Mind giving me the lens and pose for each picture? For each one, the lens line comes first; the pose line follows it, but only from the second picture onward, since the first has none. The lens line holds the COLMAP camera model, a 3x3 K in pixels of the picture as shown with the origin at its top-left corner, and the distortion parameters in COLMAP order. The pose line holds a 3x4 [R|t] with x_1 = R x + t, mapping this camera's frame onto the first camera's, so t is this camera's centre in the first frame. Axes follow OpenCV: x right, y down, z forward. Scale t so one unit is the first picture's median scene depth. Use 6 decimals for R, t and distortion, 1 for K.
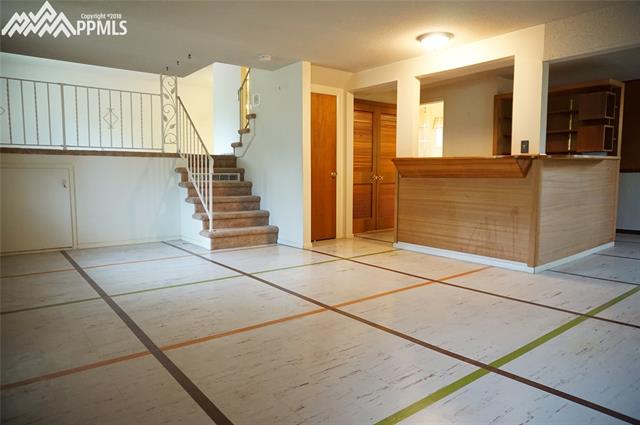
lens RADIAL K [[432.9, 0, 320.4], [0, 432.9, 212.7], [0, 0, 1]] dist [-0.011380, 0.004283]
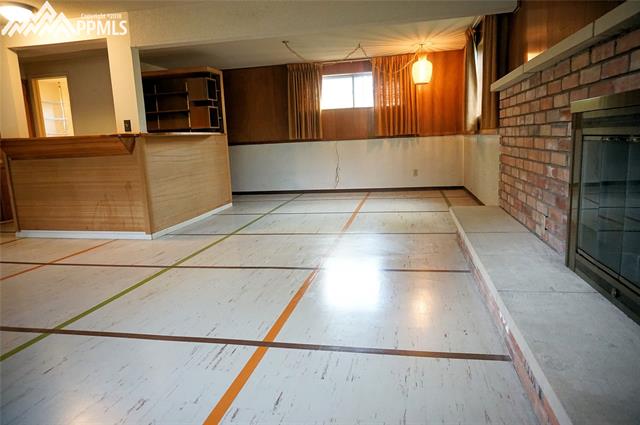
lens RADIAL K [[432.9, 0, 319.0], [0, 432.9, 210.9], [0, 0, 1]] dist [-0.011380, 0.004283]
pose [[0.768232, -0.129605, 0.626915, 0.117880], [0.097968, 0.991558, 0.084937, 0.012577], [-0.632631, -0.003834, 0.774444, -0.126125]]
